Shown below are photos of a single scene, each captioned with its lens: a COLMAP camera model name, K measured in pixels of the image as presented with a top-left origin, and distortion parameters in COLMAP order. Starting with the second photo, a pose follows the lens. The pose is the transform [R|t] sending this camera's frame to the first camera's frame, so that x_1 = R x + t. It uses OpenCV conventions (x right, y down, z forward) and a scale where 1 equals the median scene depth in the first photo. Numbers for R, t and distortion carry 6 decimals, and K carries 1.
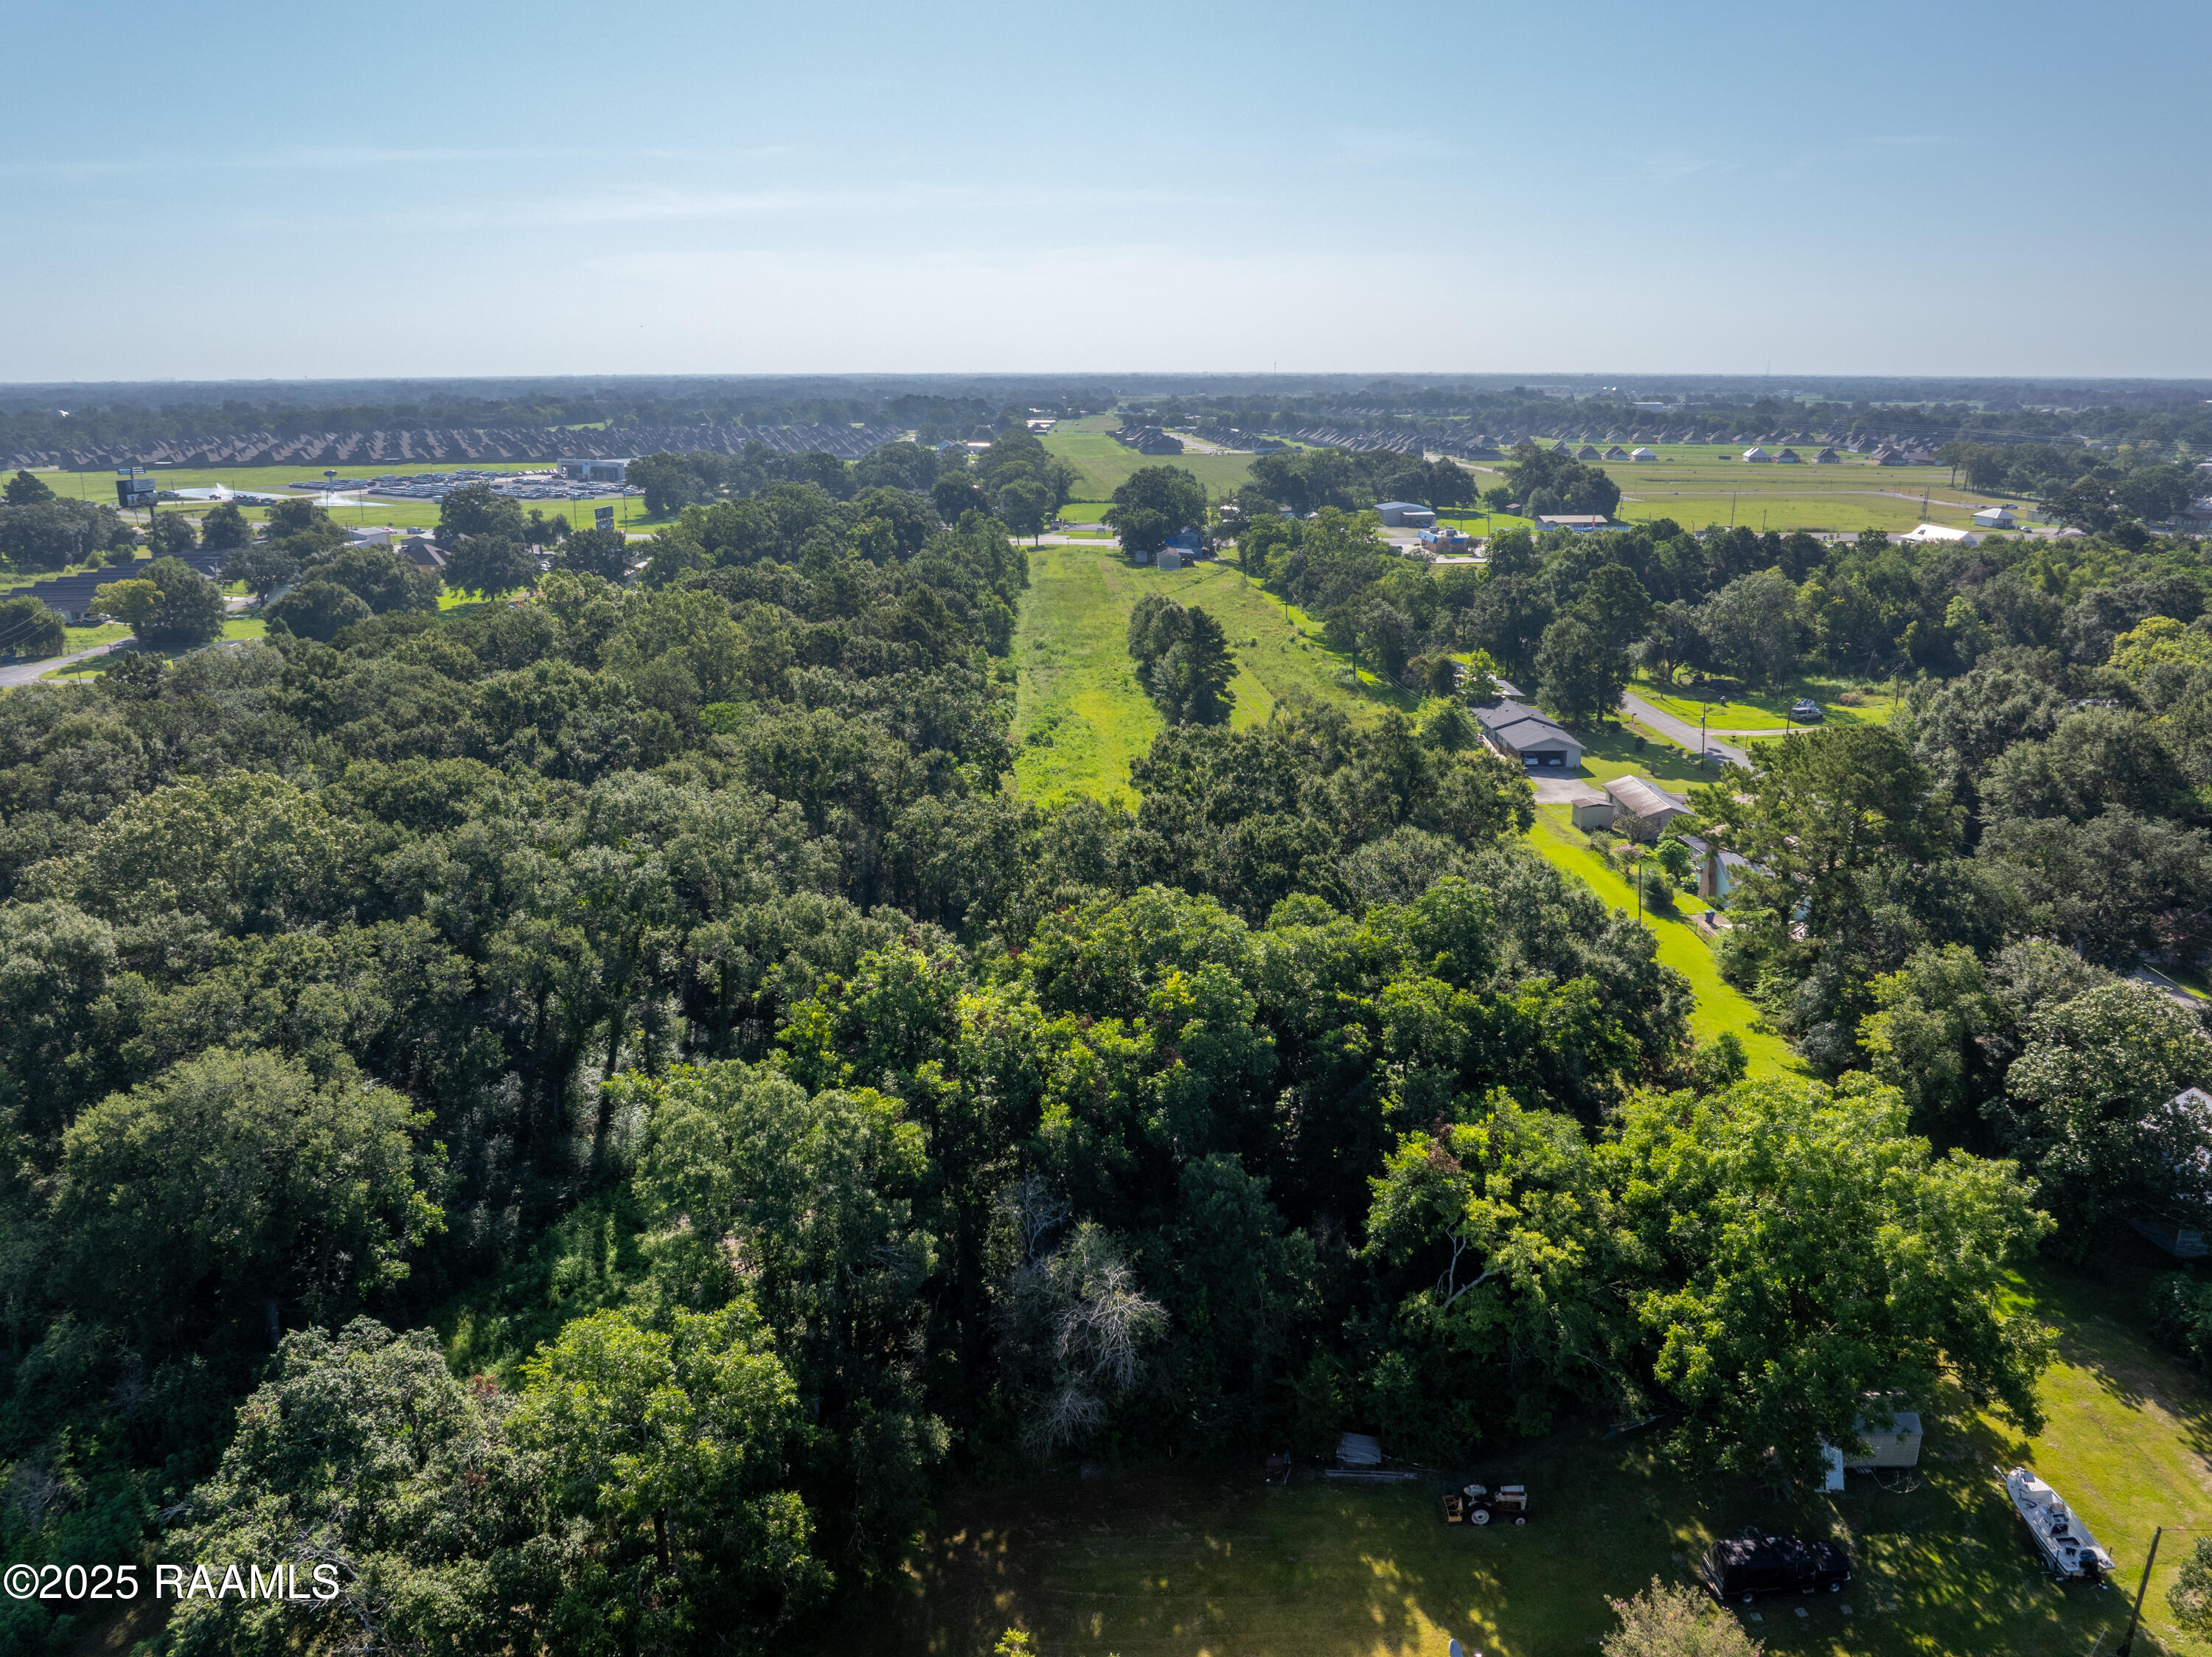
lens RADIAL K [[1570.3, 0, 1116.1], [0, 1570.3, 812.9], [0, 0, 1]] dist [-0.045814, 0.013691]
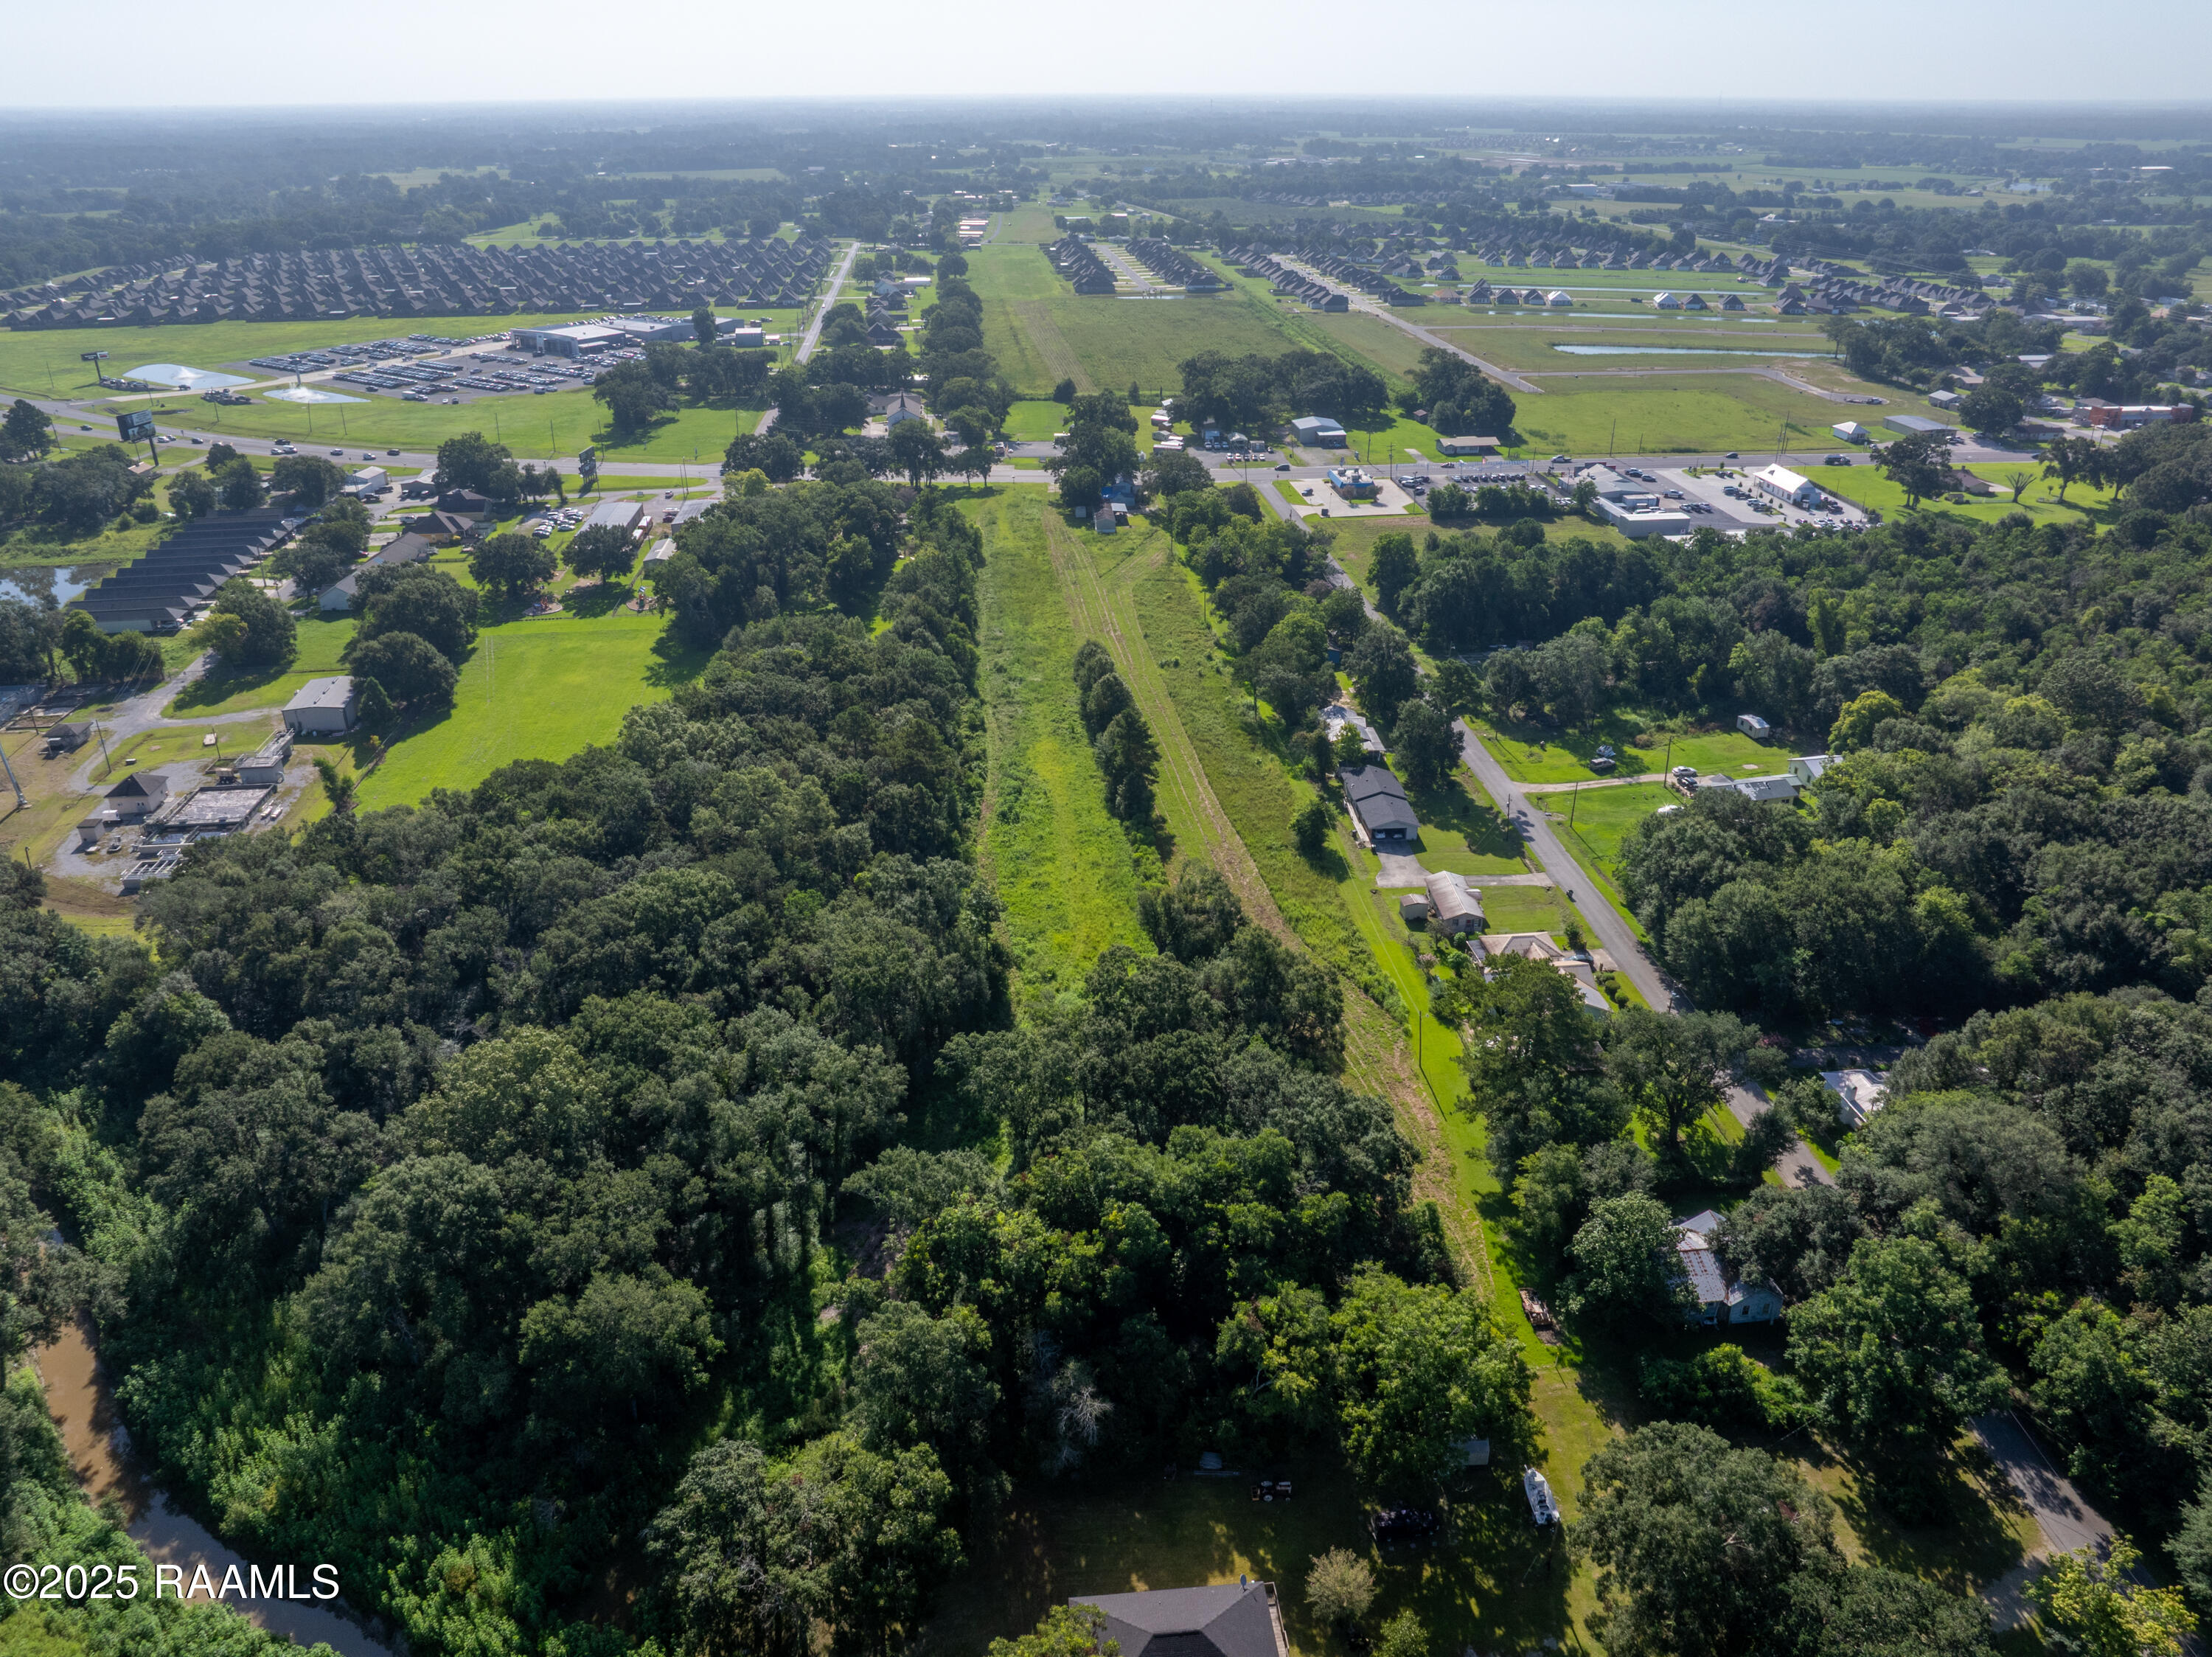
lens RADIAL K [[1570.3, 0, 1115.8], [0, 1570.3, 815.8], [0, 0, 1]] dist [-0.045814, 0.013691]
pose [[0.999145, -0.016930, 0.037722, -0.023040], [0.010621, 0.986801, 0.161588, -0.643537], [-0.039960, -0.161049, 0.986137, -0.727410]]
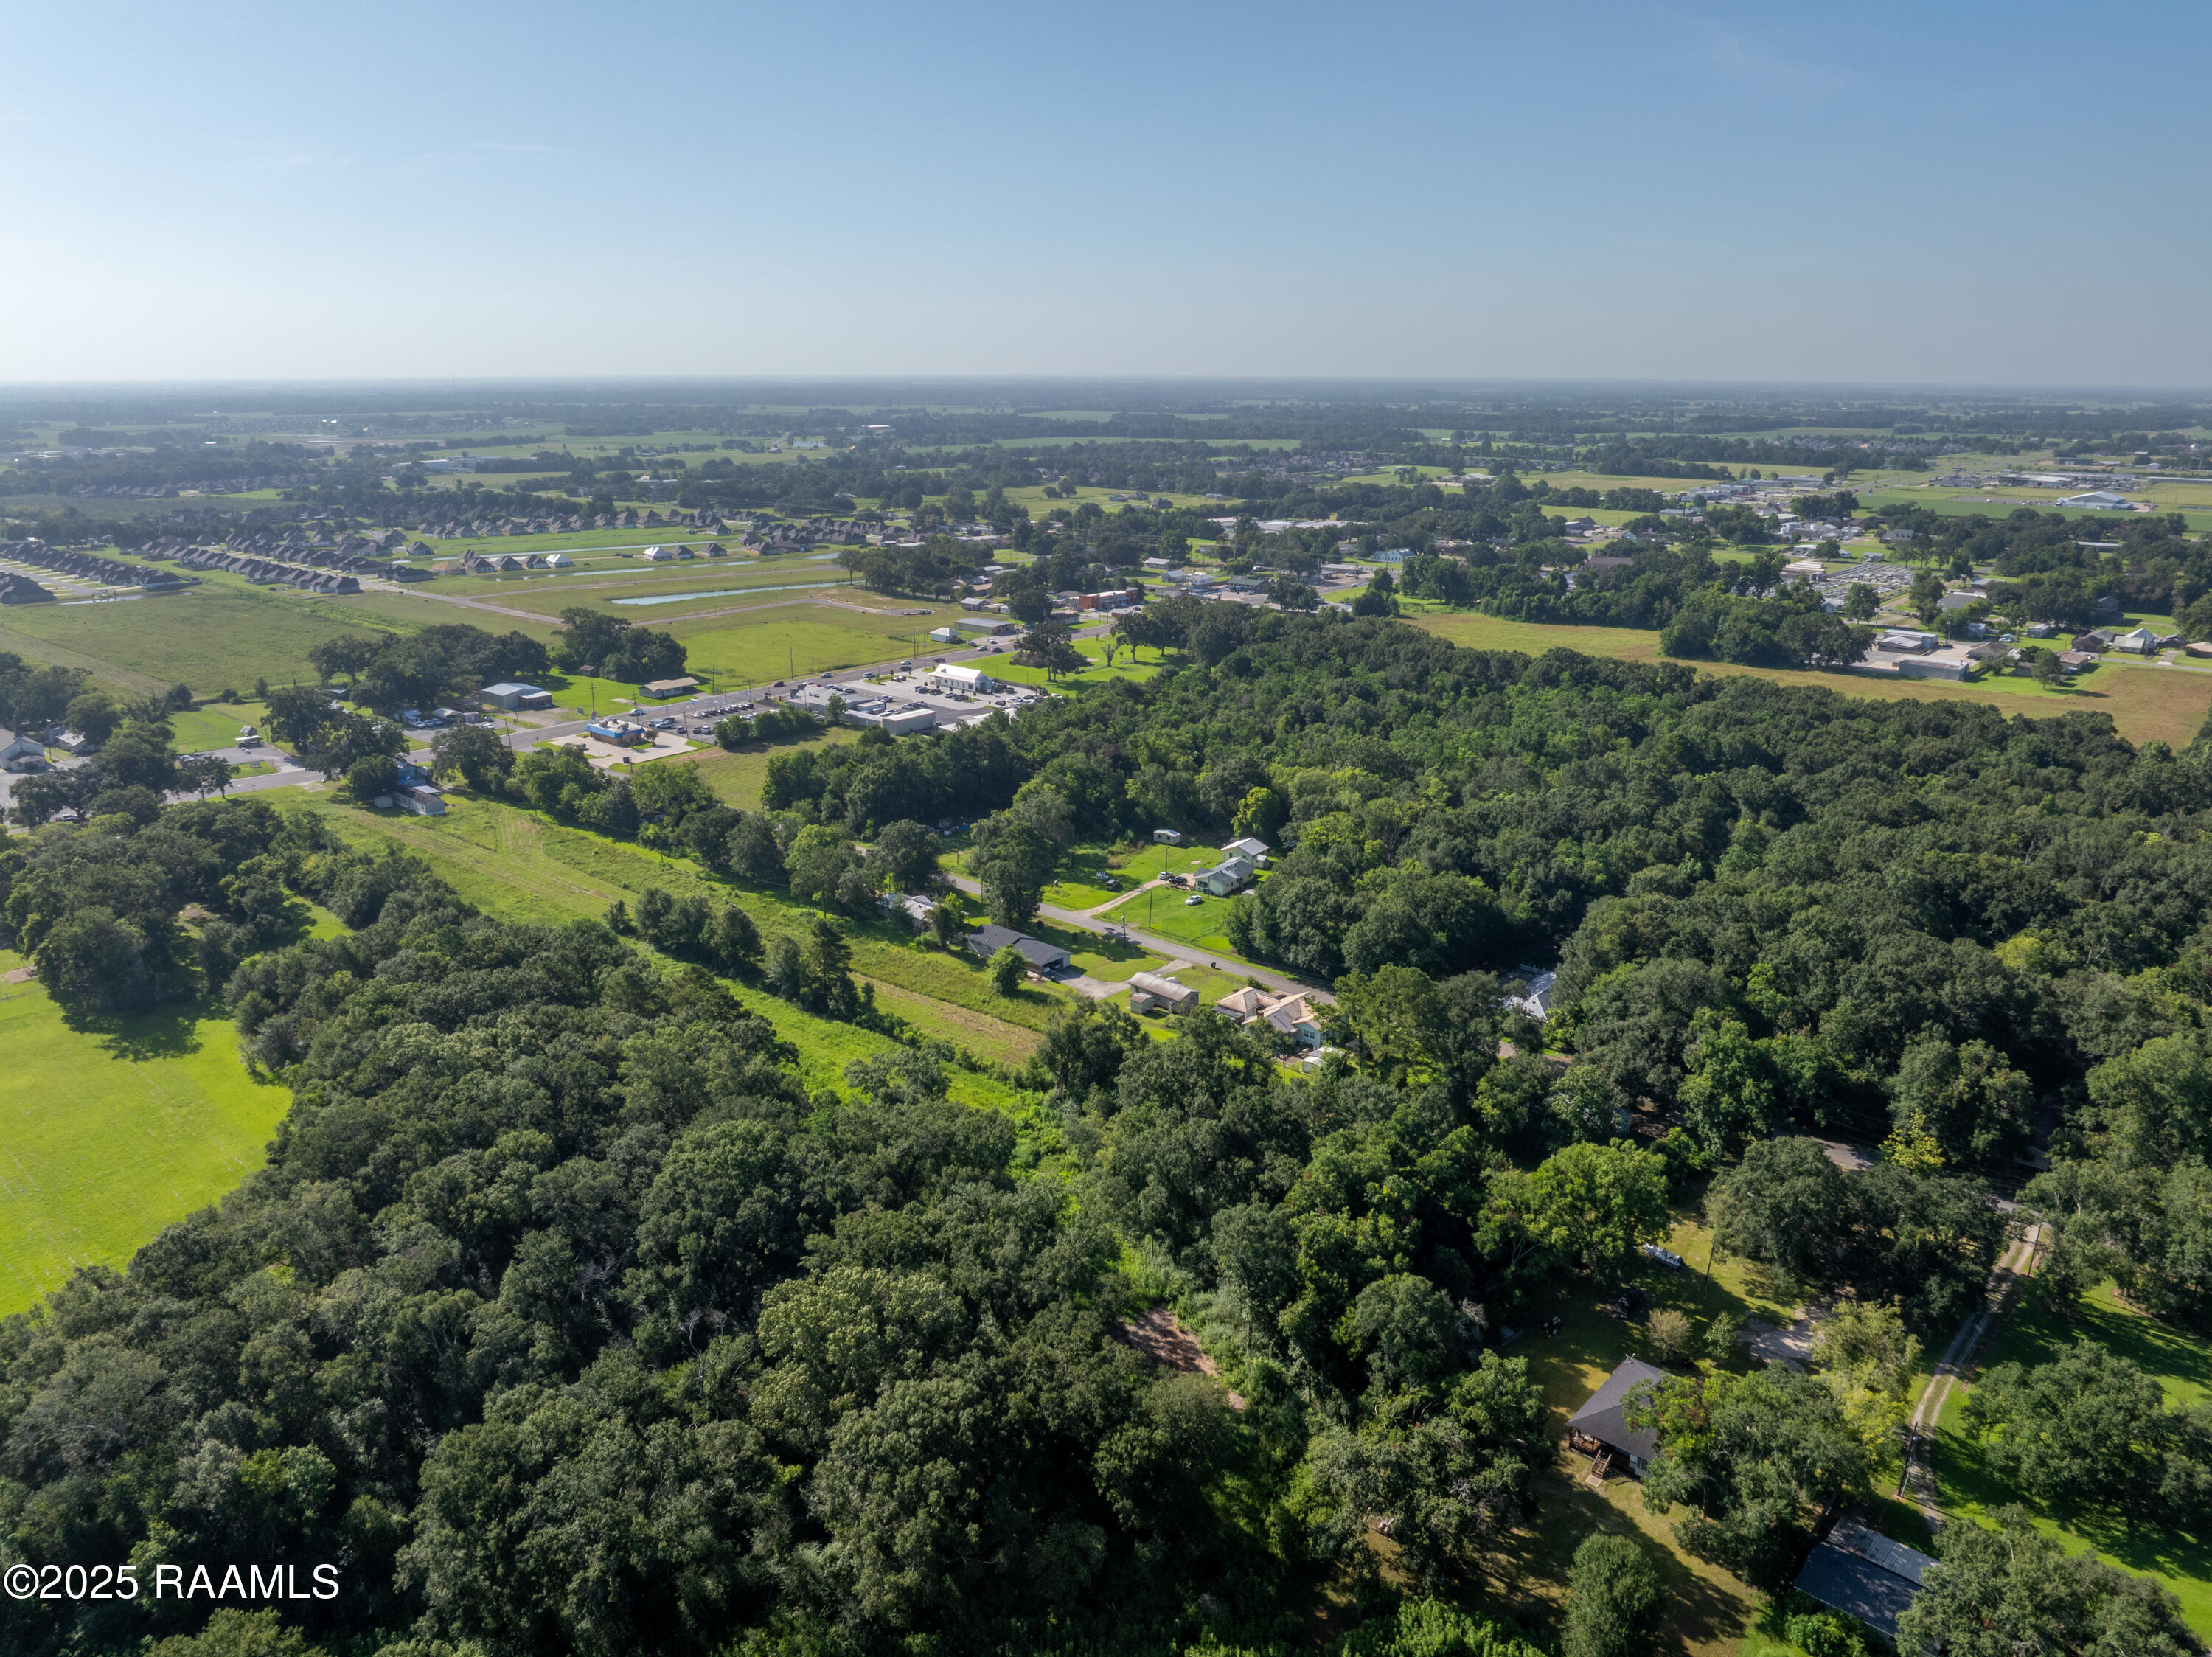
lens RADIAL K [[1570.3, 0, 1113.9], [0, 1570.3, 837.2], [0, 0, 1]] dist [-0.045814, 0.013691]
pose [[0.707625, -0.199031, 0.677977, -1.756647], [0.188663, 0.977894, 0.090164, -0.704311], [-0.680935, 0.064107, 0.729532, -0.497070]]
